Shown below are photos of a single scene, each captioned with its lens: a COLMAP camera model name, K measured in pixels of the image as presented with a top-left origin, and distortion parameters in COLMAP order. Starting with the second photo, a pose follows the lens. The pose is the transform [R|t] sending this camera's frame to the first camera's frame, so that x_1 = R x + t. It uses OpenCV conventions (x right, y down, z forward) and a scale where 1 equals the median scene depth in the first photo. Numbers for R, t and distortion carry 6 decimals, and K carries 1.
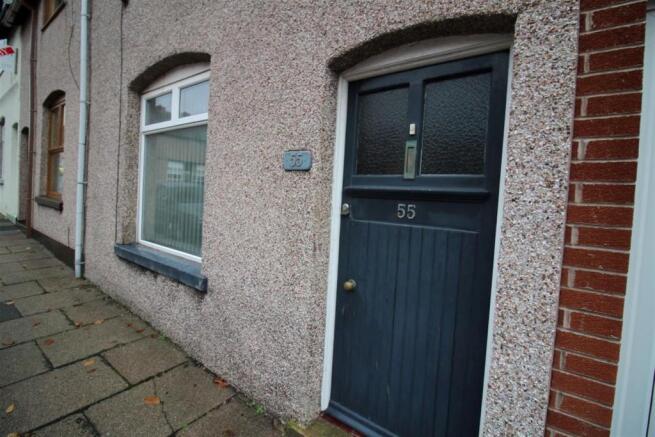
lens RADIAL K [[305.6, 0, 327.9], [0, 305.6, 209.6], [0, 0, 1]] dist [0.001455, -0.013238]
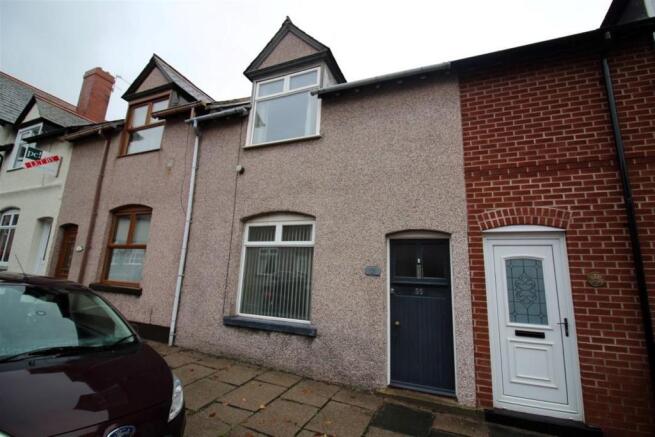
lens RADIAL K [[305.6, 0, 327.9], [0, 305.6, 209.6], [0, 0, 1]] dist [0.001455, -0.013238]
pose [[0.971564, 0.033755, 0.234357, -0.939364], [0.023289, 0.971363, -0.236458, -0.061606], [-0.235627, 0.235192, 0.942955, -1.208473]]
